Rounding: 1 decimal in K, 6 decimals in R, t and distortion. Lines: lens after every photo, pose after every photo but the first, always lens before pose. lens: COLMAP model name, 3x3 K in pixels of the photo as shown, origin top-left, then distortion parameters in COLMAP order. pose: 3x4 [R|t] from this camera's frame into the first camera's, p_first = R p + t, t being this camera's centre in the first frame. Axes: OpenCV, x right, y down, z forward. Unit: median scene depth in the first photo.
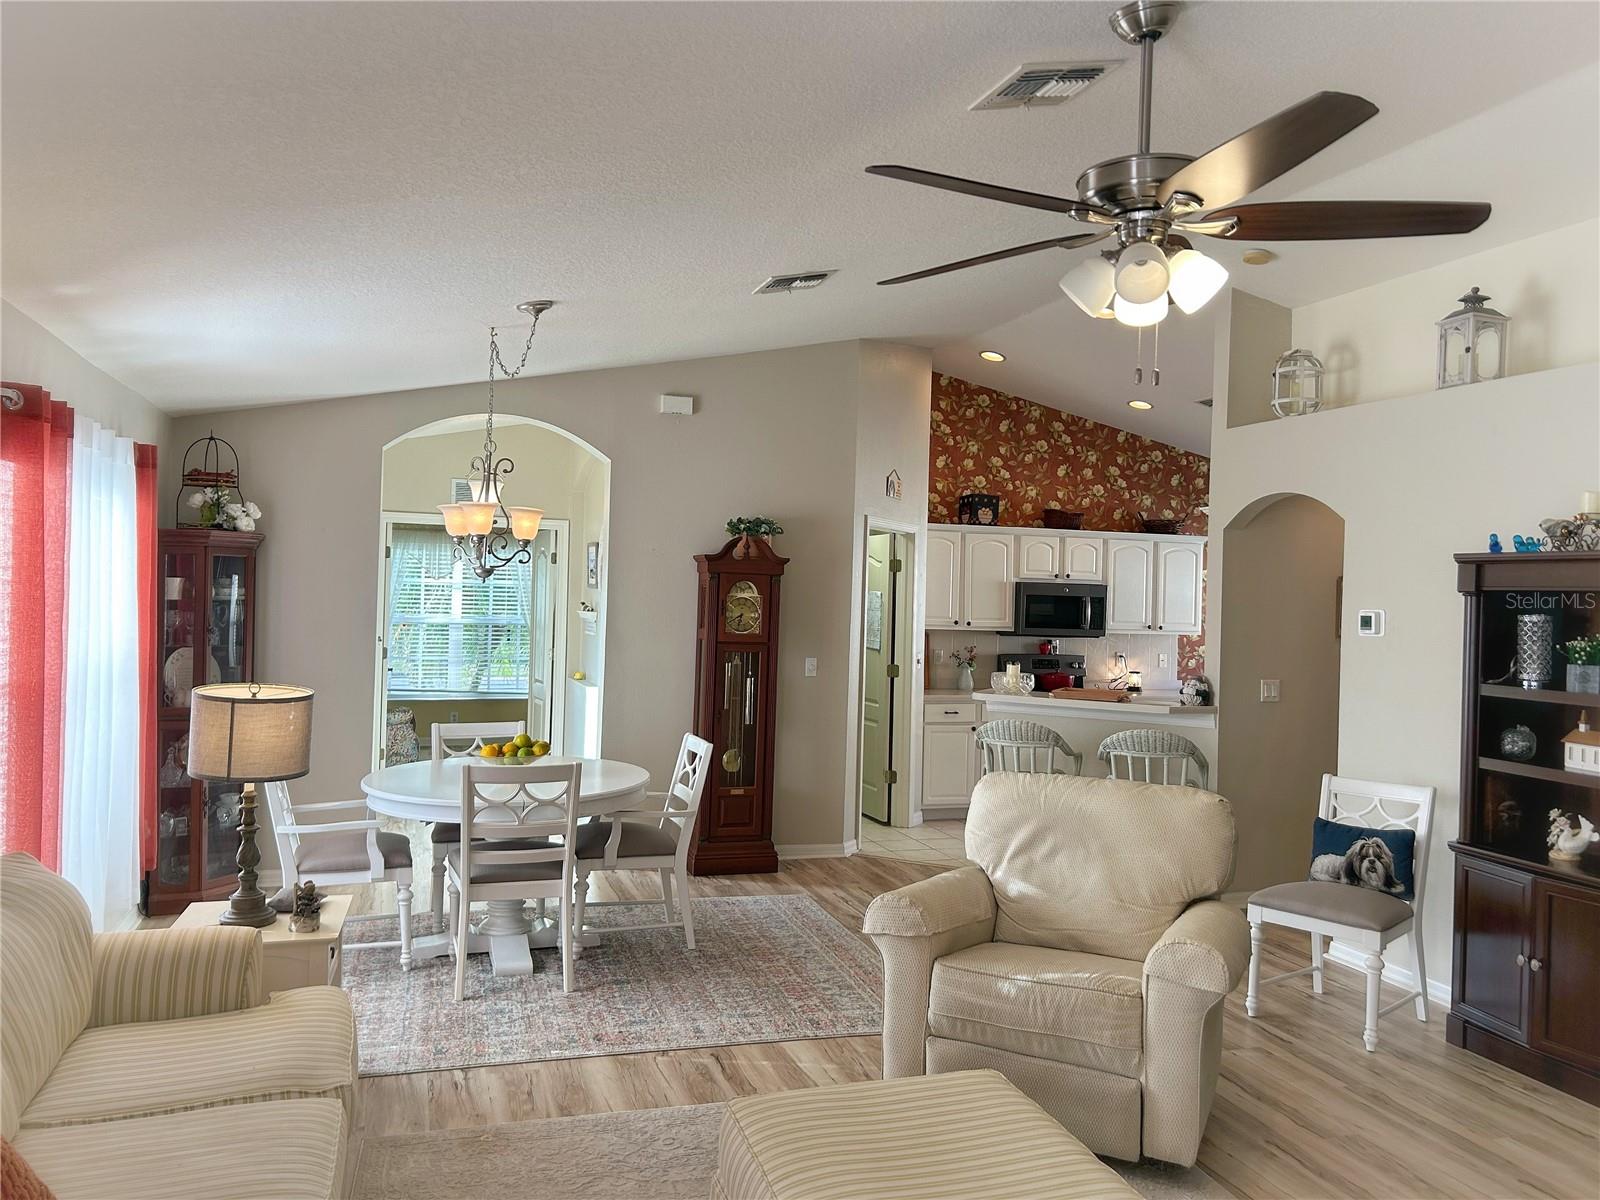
lens RADIAL K [[1196.5, 0, 800.0], [0, 1196.5, 600.0], [0, 0, 1]] dist [0.058714, -0.110453]
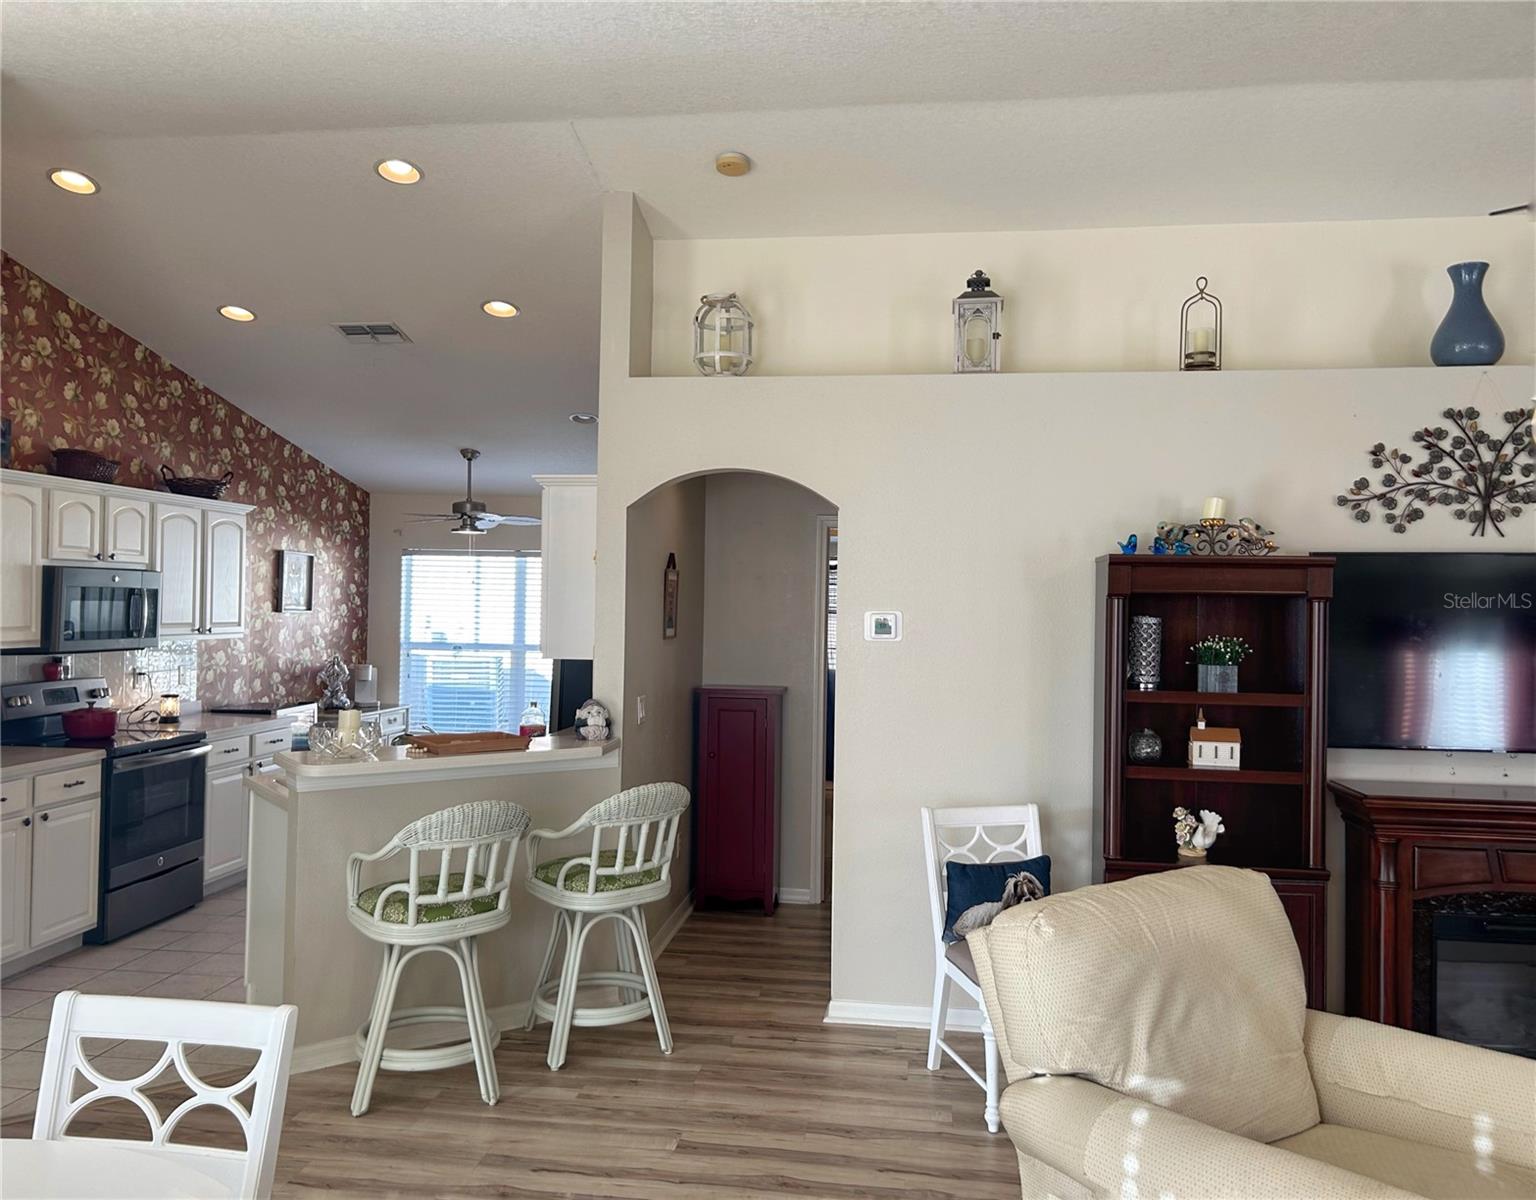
lens RADIAL K [[1201.7, 0, 768.0], [0, 1201.7, 600.0], [0, 0, 1]] dist [-0.000161, -0.001605]
pose [[0.442708, -0.018799, 0.896469, -0.399194], [-0.000479, 0.999775, 0.021202, -0.021203], [-0.896666, -0.009816, 0.442599, 0.799097]]
